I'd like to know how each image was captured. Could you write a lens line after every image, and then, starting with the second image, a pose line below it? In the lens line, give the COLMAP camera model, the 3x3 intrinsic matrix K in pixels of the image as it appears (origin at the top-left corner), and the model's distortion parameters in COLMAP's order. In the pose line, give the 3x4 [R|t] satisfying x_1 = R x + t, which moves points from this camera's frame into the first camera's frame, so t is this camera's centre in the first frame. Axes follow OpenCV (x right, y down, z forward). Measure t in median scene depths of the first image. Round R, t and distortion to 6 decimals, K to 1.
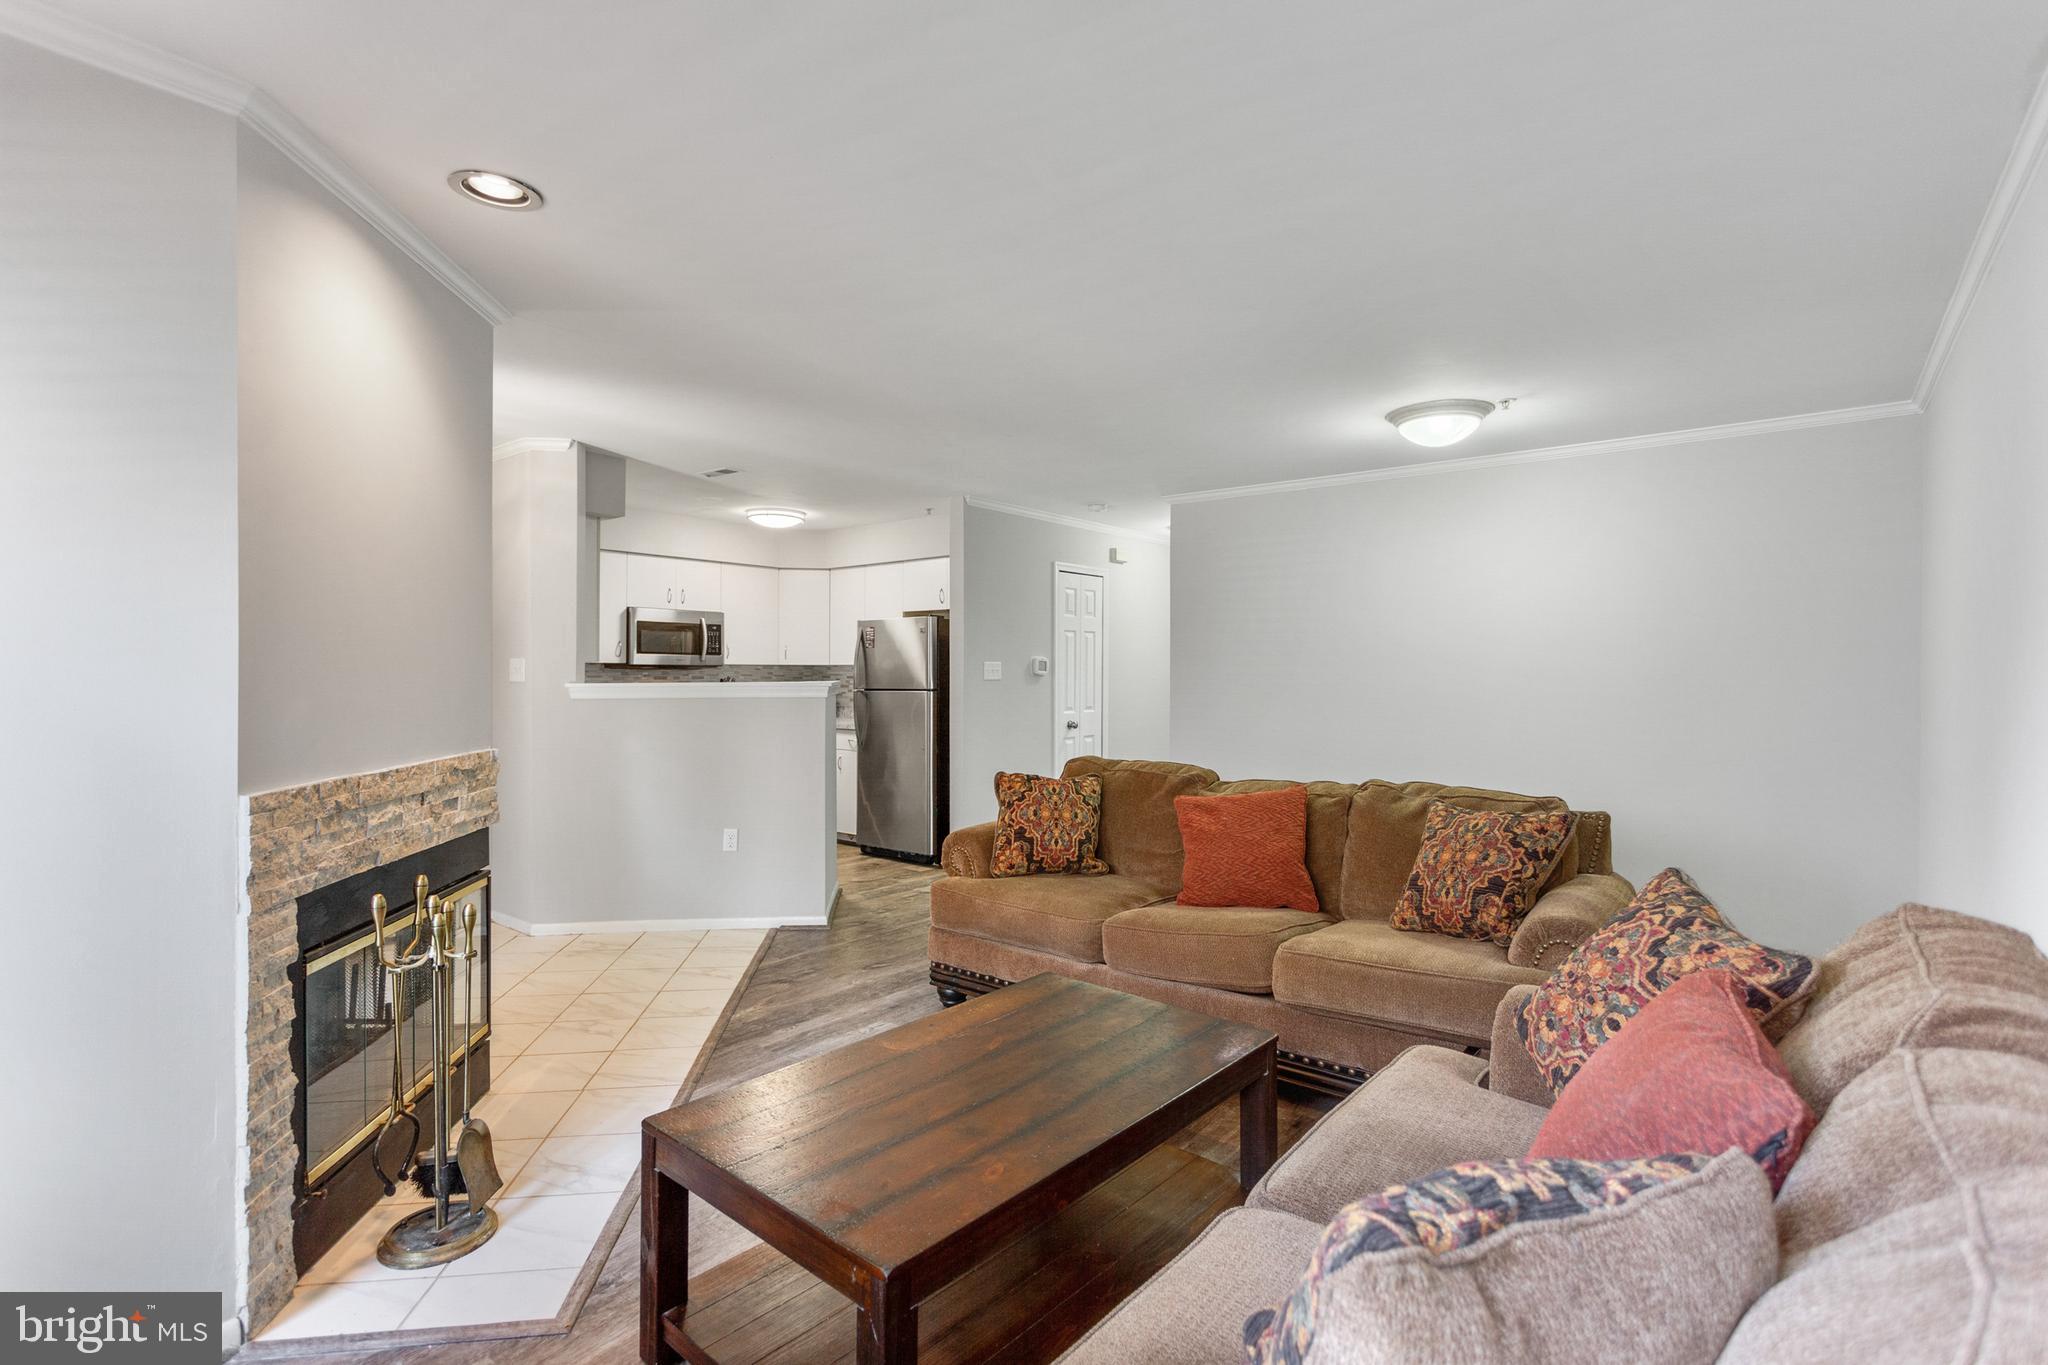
lens RADIAL K [[975.0, 0, 1025.1], [0, 975.0, 680.7], [0, 0, 1]] dist [0.001670, 0.003303]
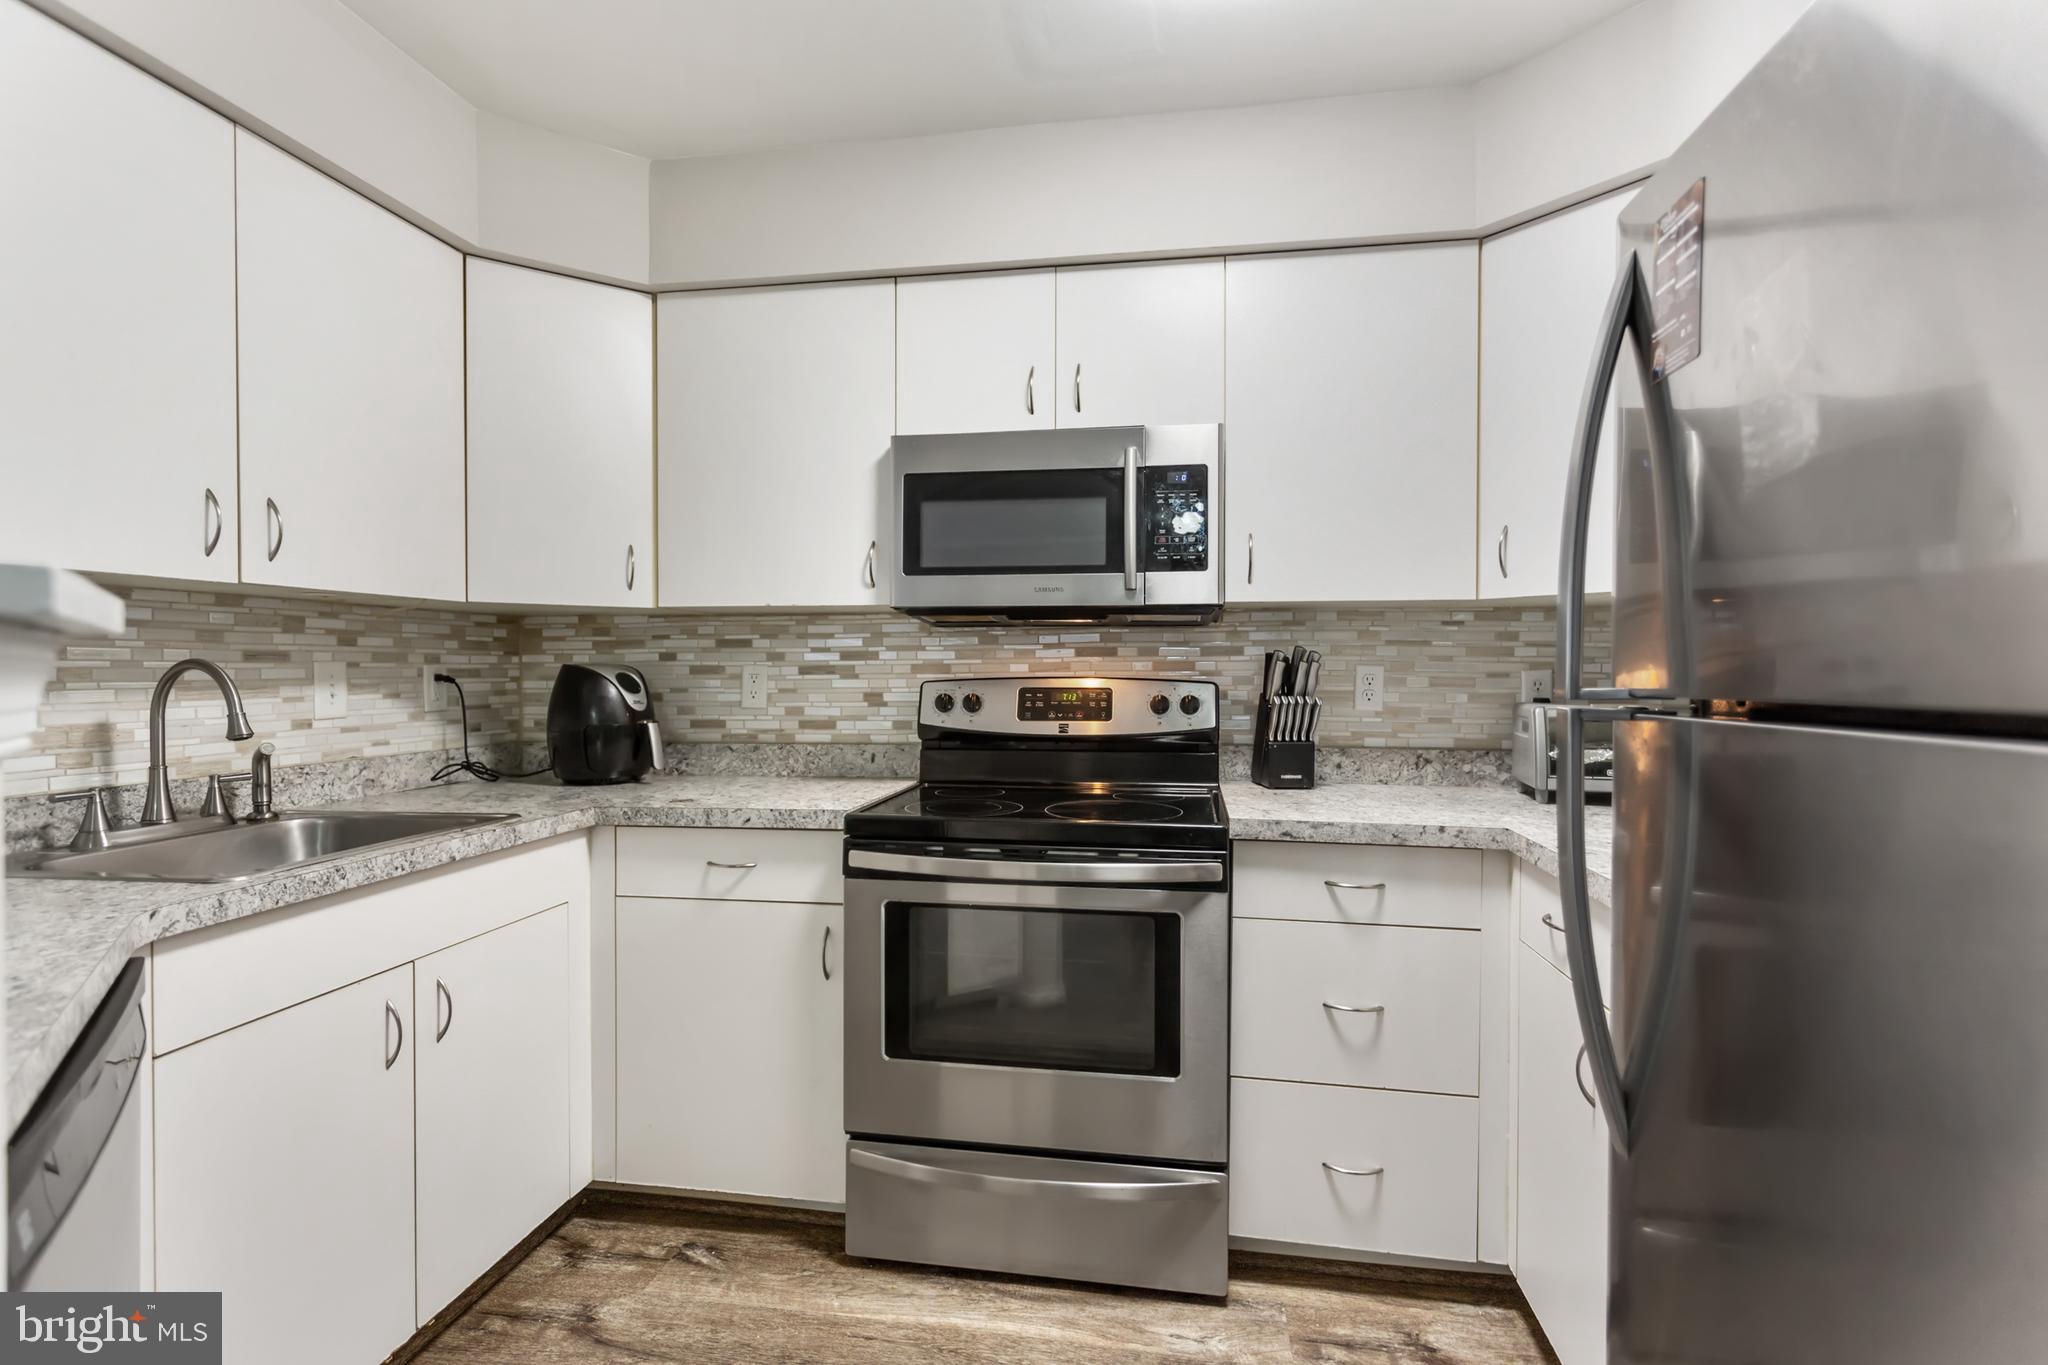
lens RADIAL K [[975.0, 0, 1024.7], [0, 975.0, 676.4], [0, 0, 1]] dist [0.001670, 0.003303]
pose [[0.488332, 0.008370, -0.872618, -0.085247], [-0.002261, 0.999963, 0.008327, 0.003384], [0.872655, -0.002093, 0.488333, 0.826883]]
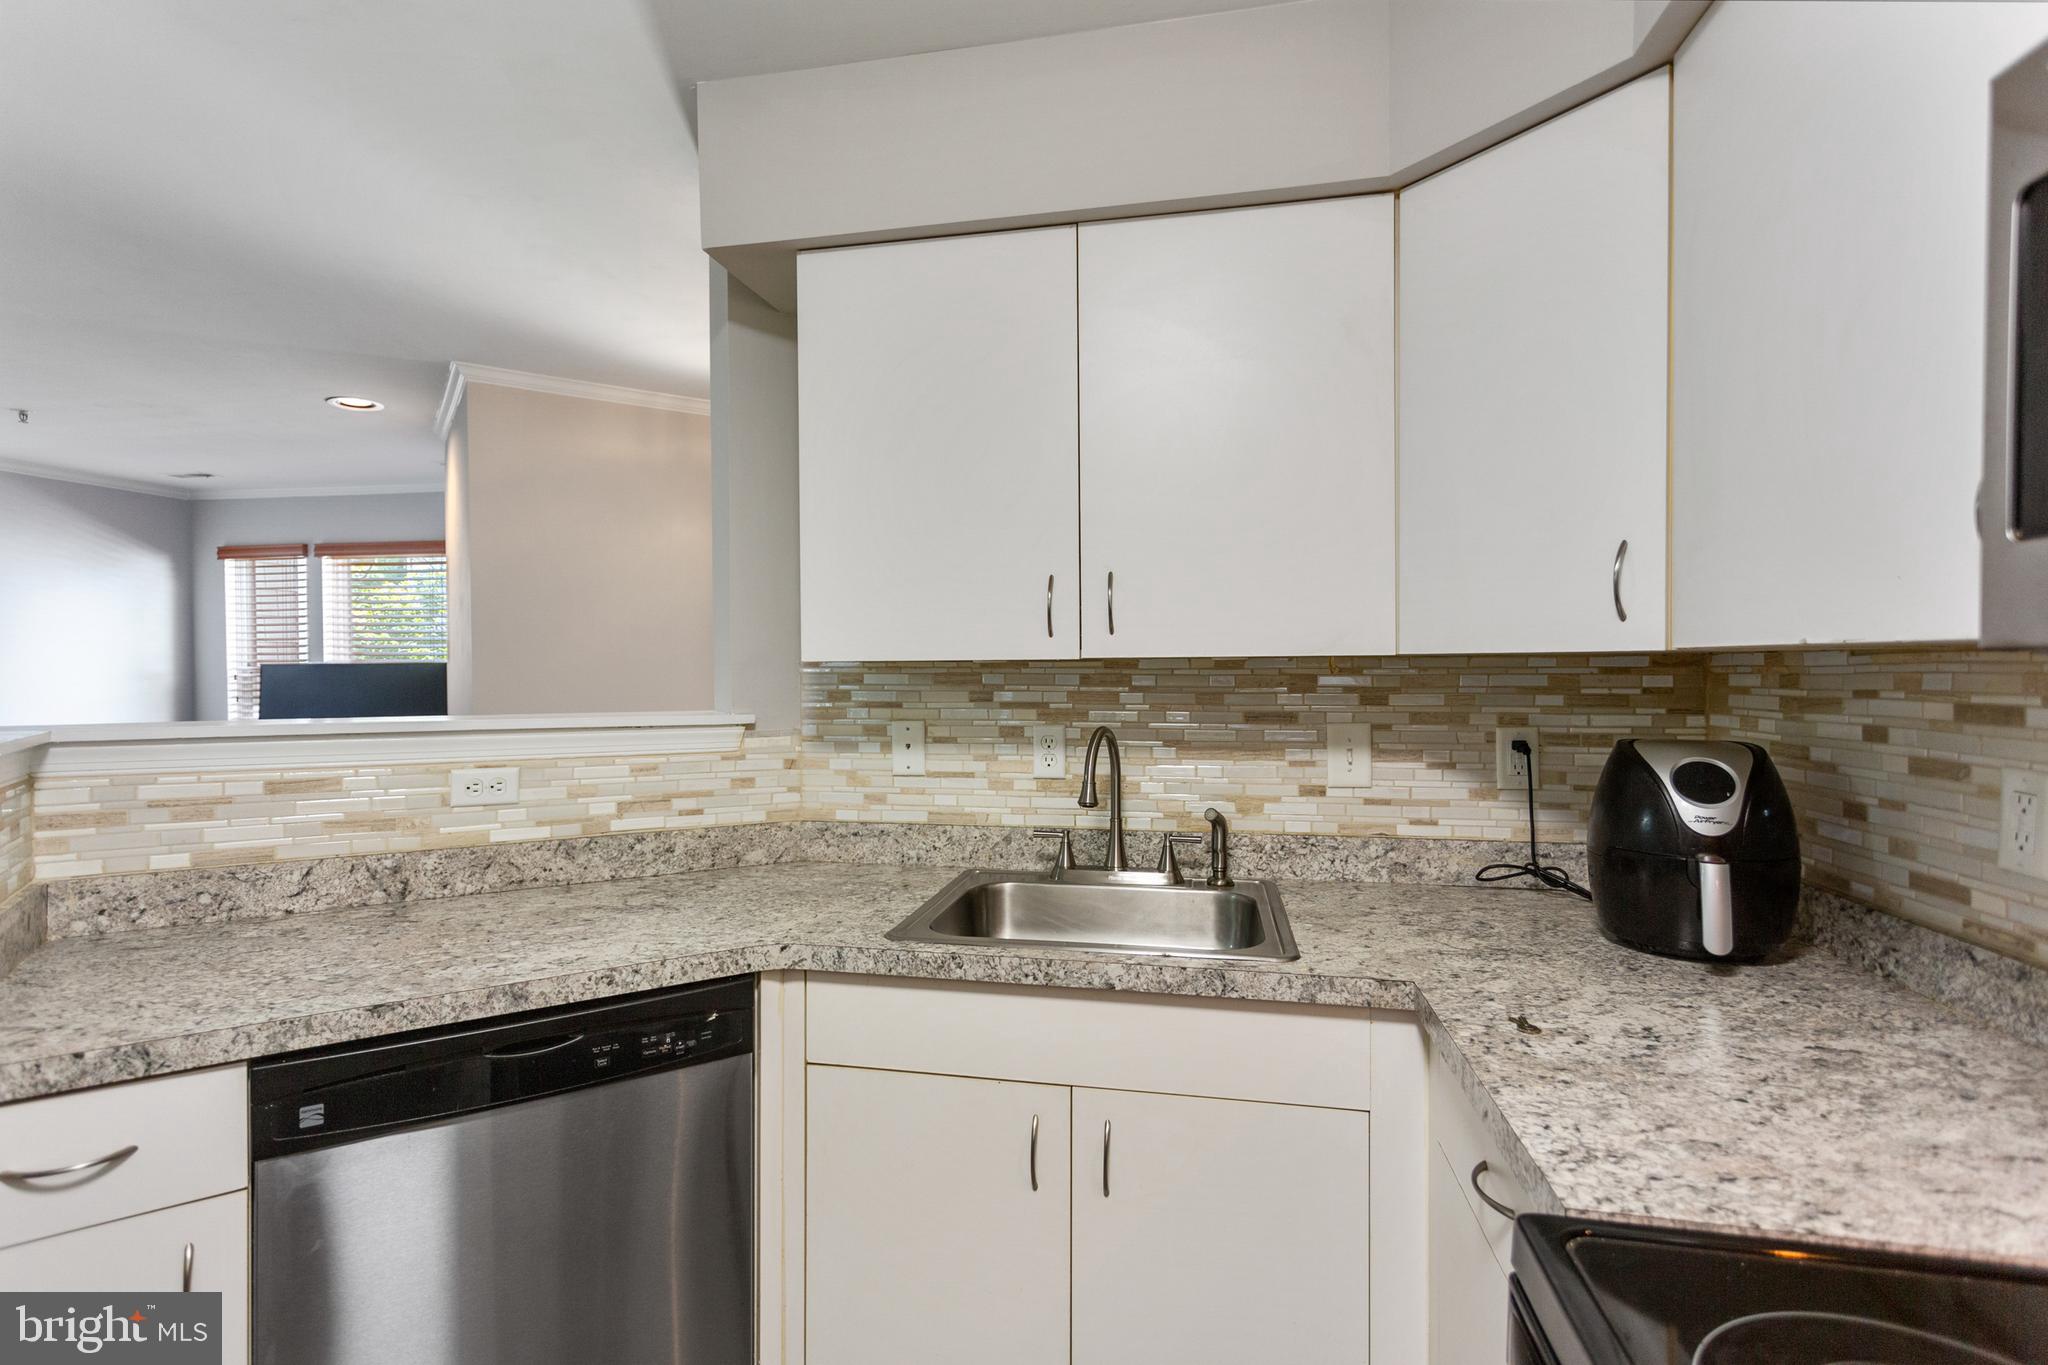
lens RADIAL K [[975.0, 0, 1027.0], [0, 975.0, 675.6], [0, 0, 1]] dist [0.001670, 0.003303]
pose [[-0.892515, 0.008586, -0.450936, -0.253297], [0.003130, 0.999913, 0.012844, -0.015058], [0.451007, 0.010052, -0.892464, 0.986101]]
